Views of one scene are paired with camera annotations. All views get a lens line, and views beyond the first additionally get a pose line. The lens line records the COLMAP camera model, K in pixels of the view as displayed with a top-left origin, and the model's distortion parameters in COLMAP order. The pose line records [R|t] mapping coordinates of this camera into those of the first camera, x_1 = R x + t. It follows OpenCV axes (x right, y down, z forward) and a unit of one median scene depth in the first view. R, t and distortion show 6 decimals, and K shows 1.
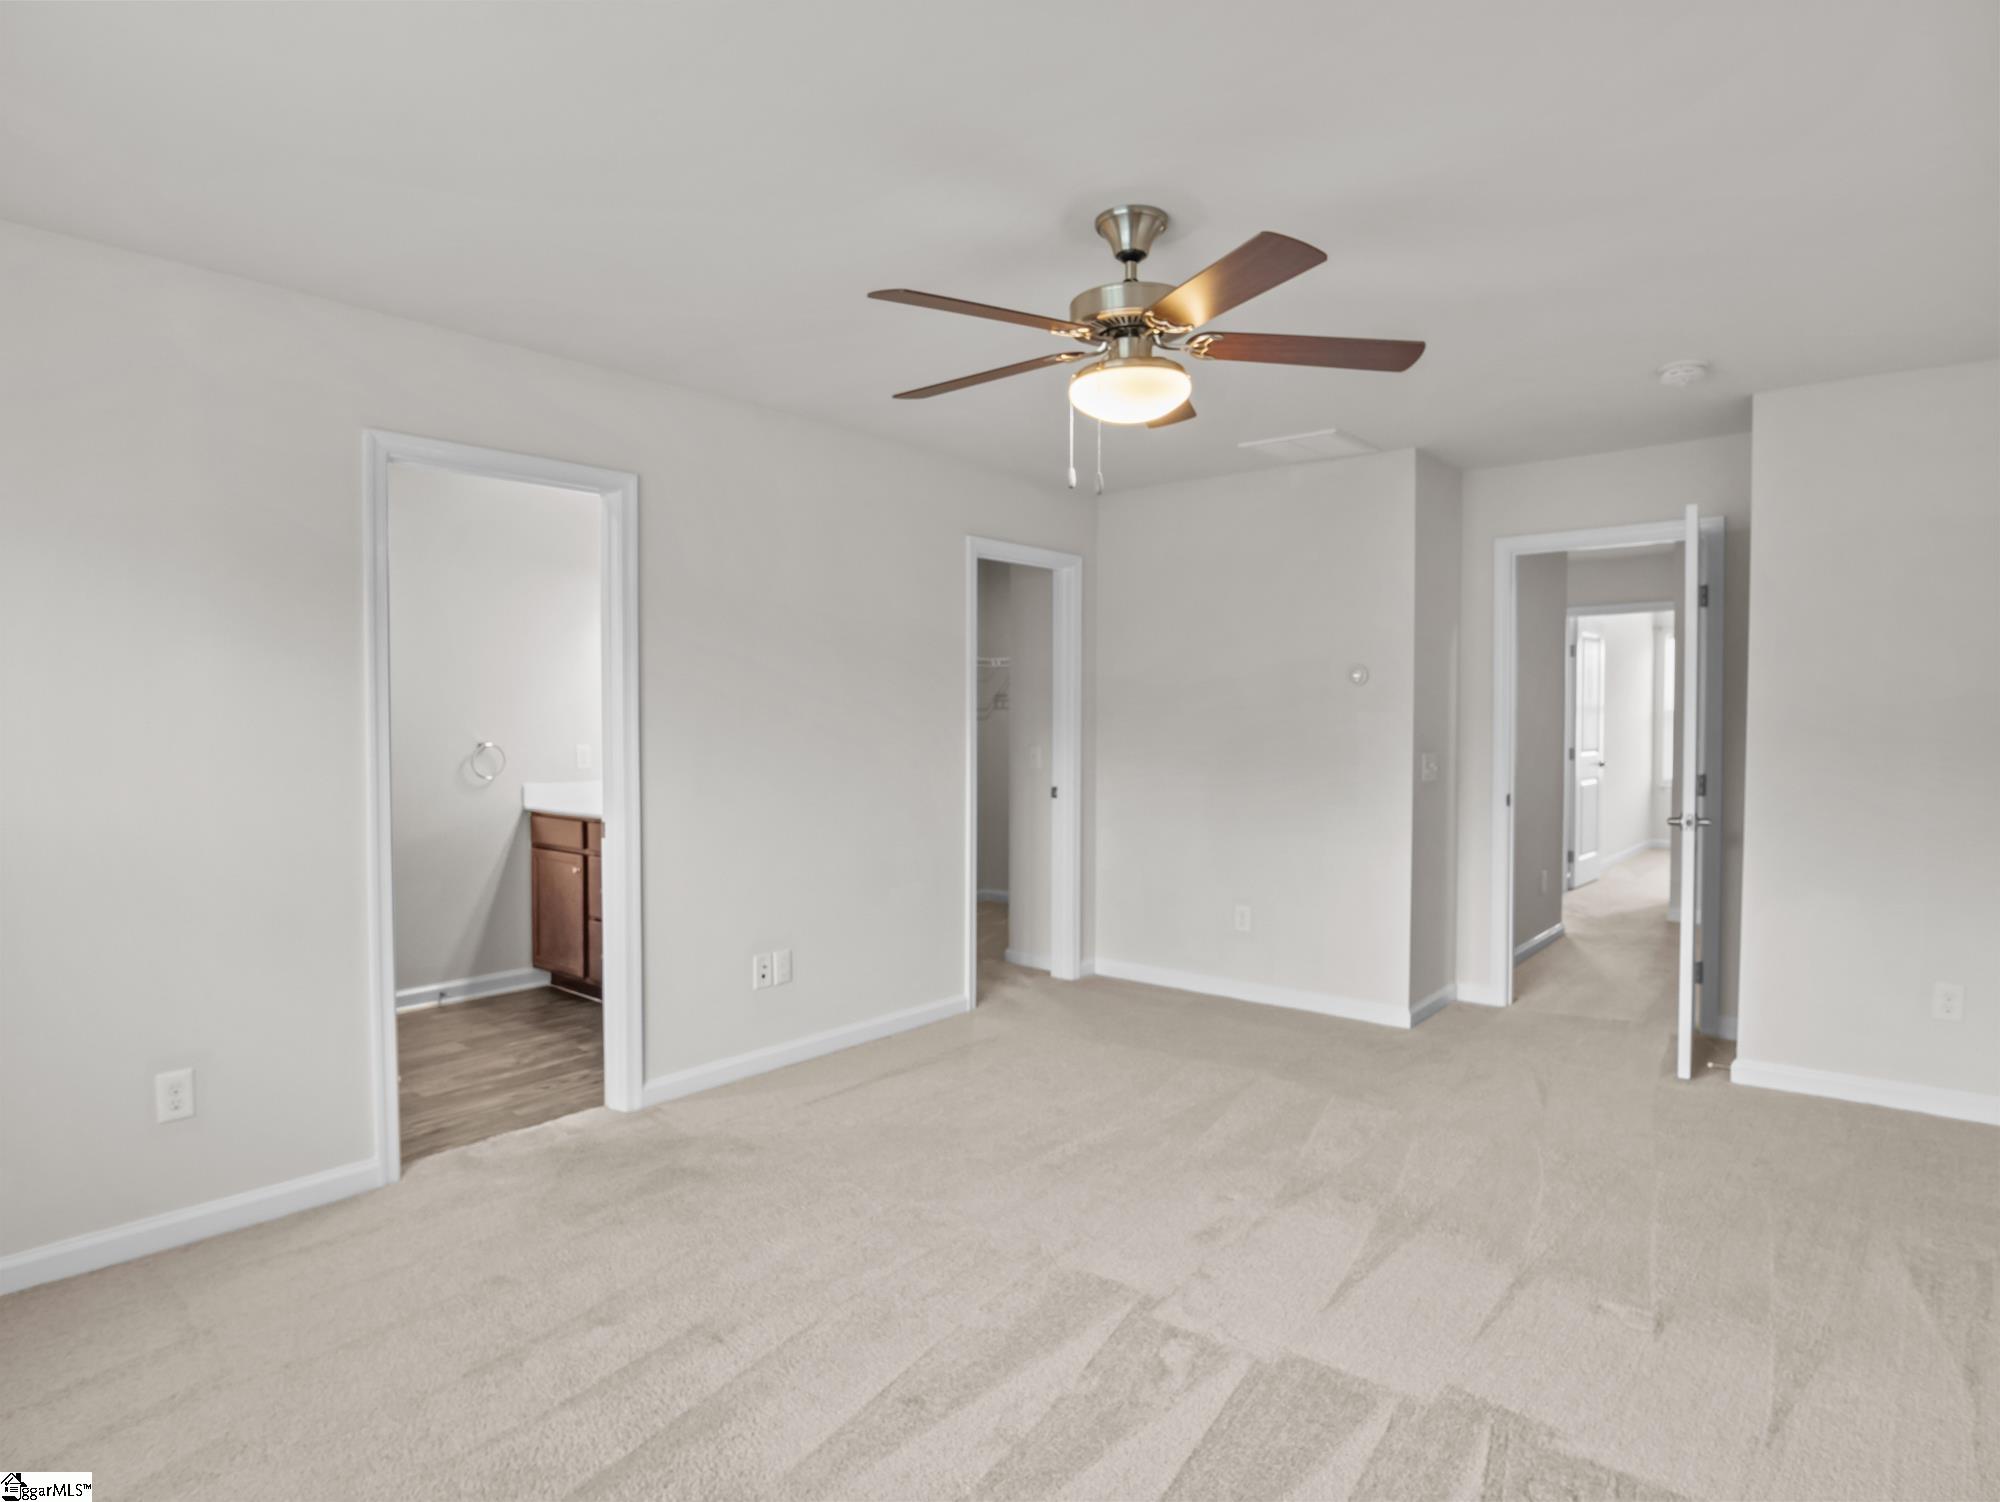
lens RADIAL K [[1131.2, 0, 1006.4], [0, 1131.2, 748.6], [0, 0, 1]] dist [-0.001730, -0.003533]
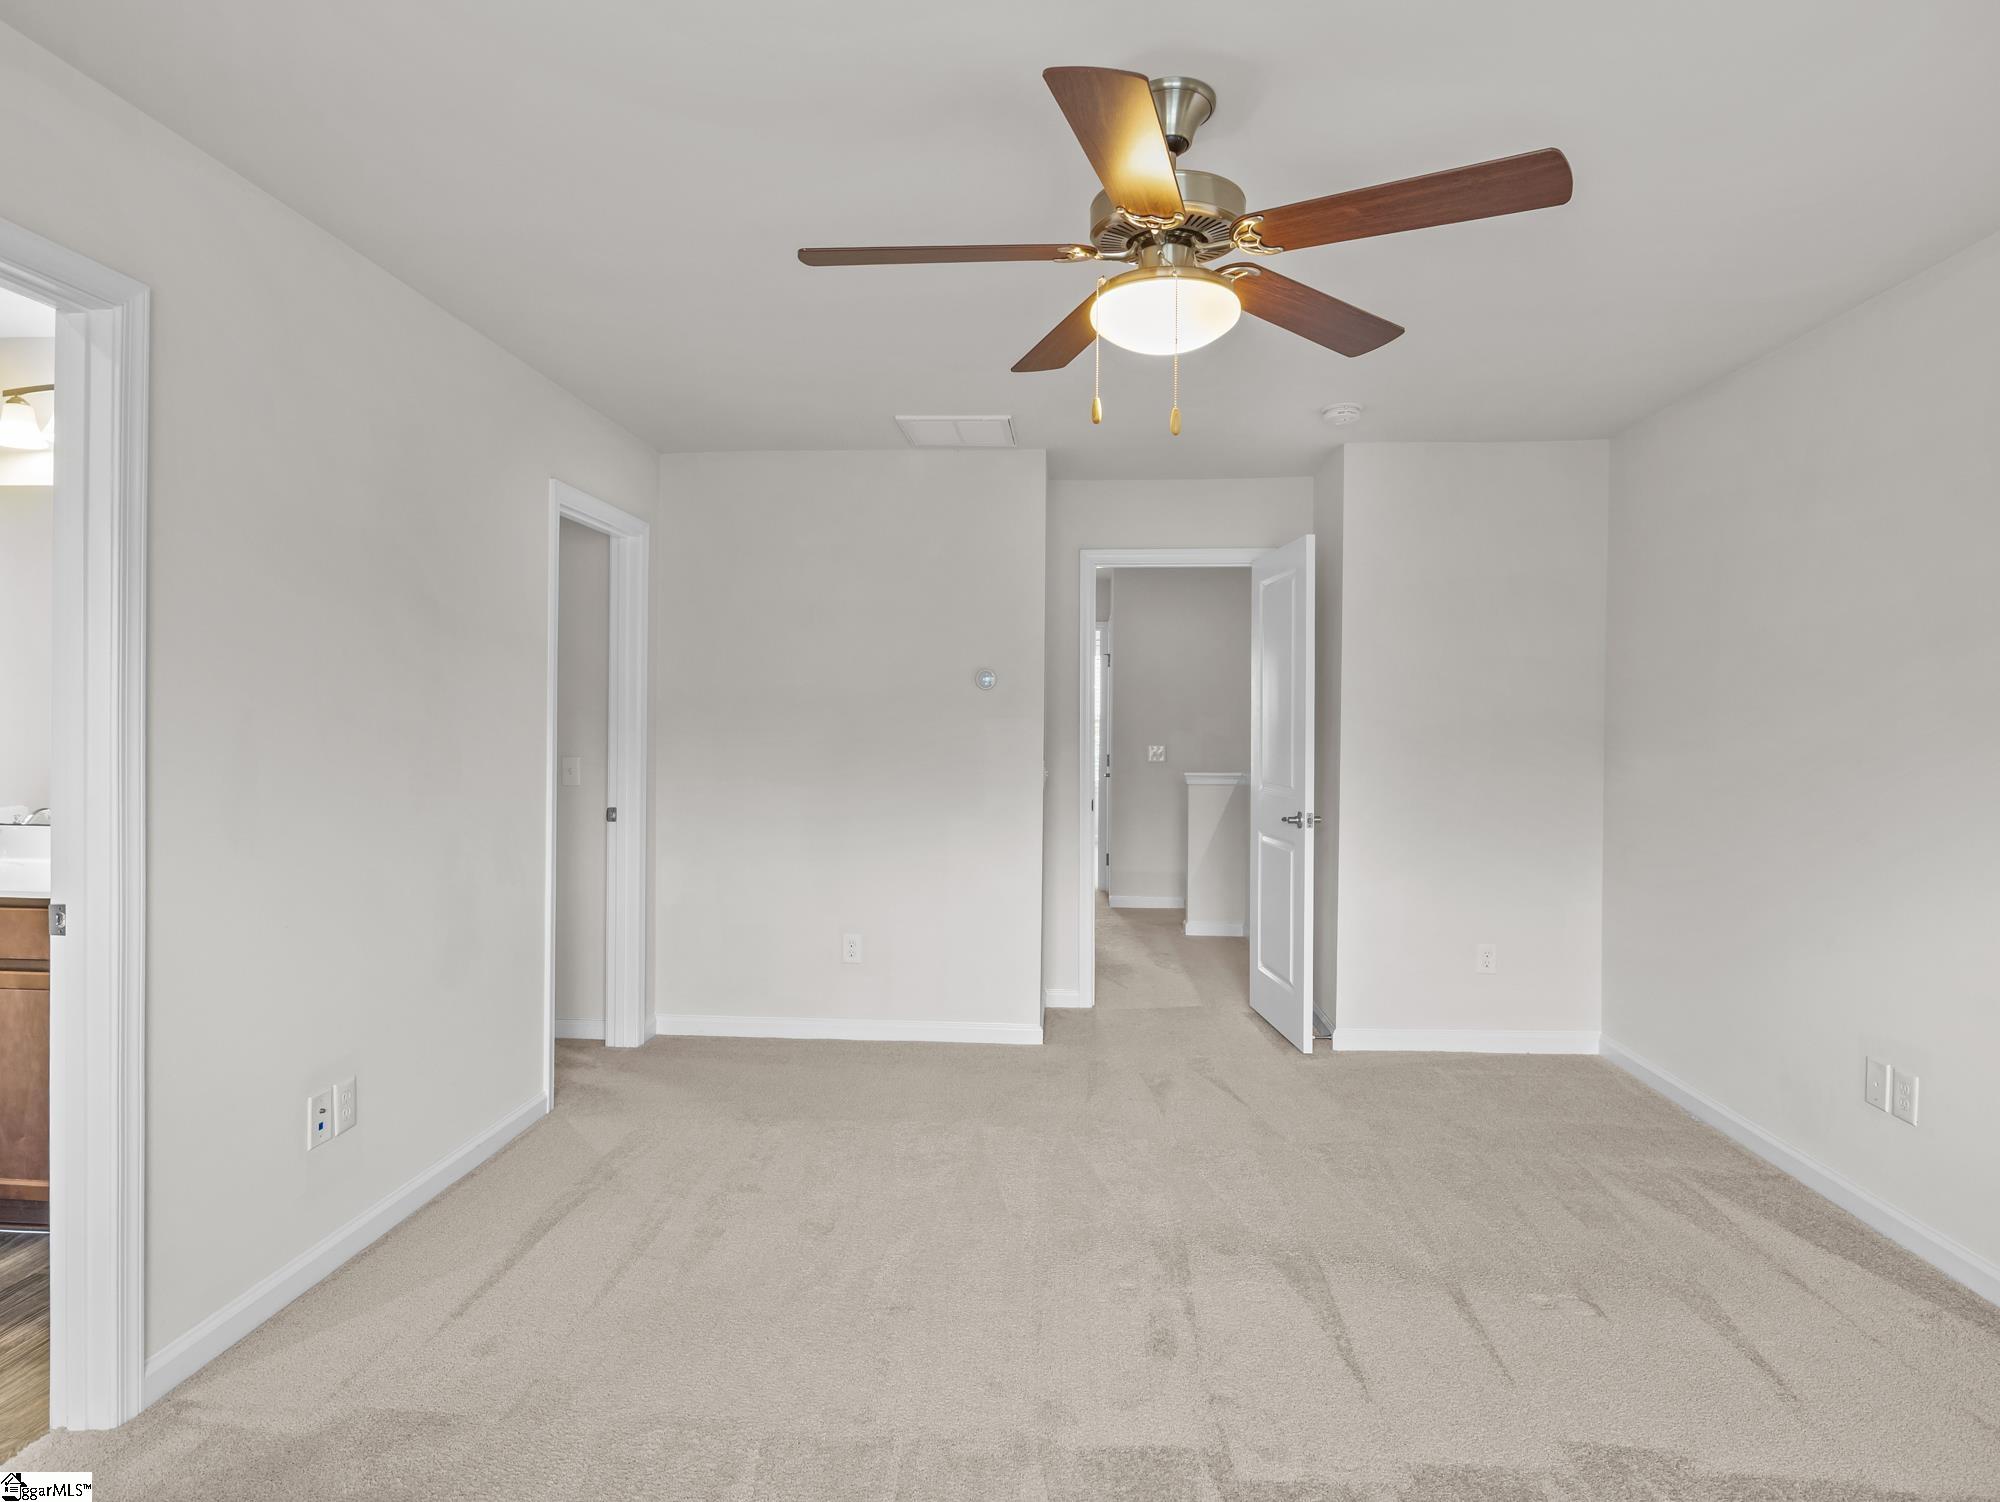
lens RADIAL K [[1131.2, 0, 1001.6], [0, 1131.2, 737.6], [0, 0, 1]] dist [-0.001730, -0.003533]
pose [[0.811835, 0.000008, 0.583887, -0.311785], [0.008261, 0.999900, -0.011499, -0.006641], [-0.583829, 0.014159, 0.811753, 0.297593]]
